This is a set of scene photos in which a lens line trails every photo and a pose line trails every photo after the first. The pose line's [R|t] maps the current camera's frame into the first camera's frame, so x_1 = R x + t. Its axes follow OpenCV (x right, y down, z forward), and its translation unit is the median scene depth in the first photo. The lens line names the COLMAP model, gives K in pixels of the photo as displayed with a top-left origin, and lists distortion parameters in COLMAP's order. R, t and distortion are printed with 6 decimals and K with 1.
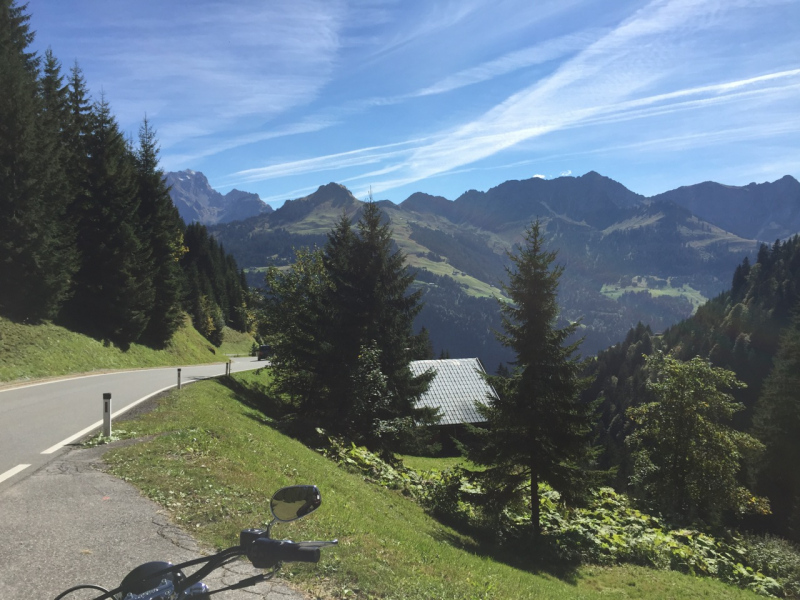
lens RADIAL K [[683.2, 0, 398.1], [0, 683.2, 291.8], [0, 0, 1]] dist [0.064865, -0.099009]
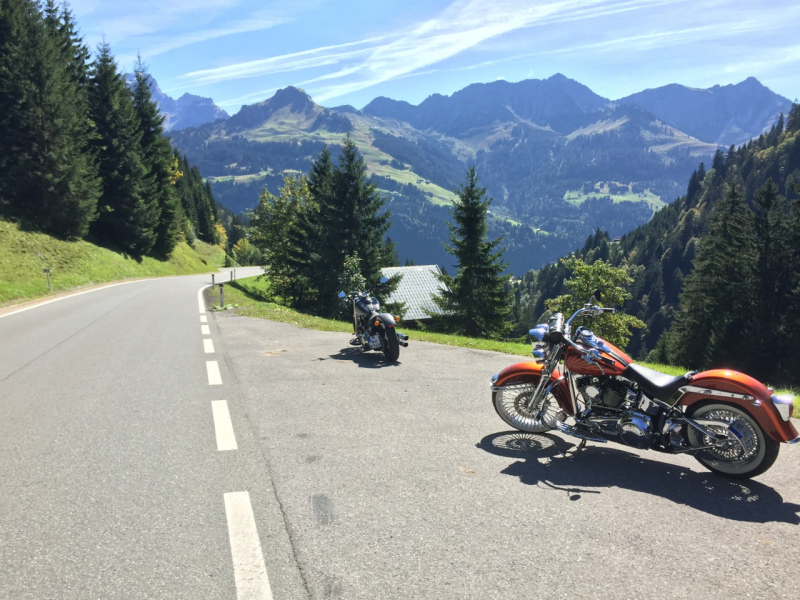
lens RADIAL K [[682.0, 0, 400.0], [0, 682.0, 300.0], [0, 0, 1]] dist [0.044626, -0.007061]
pose [[0.998404, -0.018963, 0.053205, -0.014684], [0.011123, 0.989522, 0.143952, -0.017387], [-0.055377, -0.143130, 0.988153, -0.222108]]
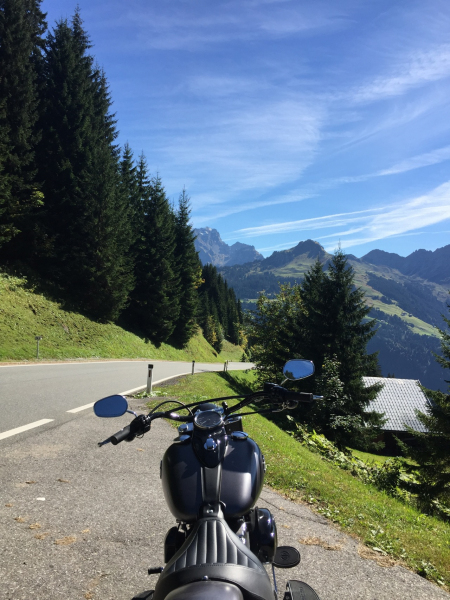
lens RADIAL K [[511.5, 0, 221.9], [0, 511.5, 290.9], [0, 0, 1]] dist [0.044626, -0.007061]
pose [[0.965059, 0.061568, -0.254695, -0.001234], [-0.075980, 0.995995, -0.047128, 0.008633], [0.250774, 0.064833, 0.965872, -0.010398]]
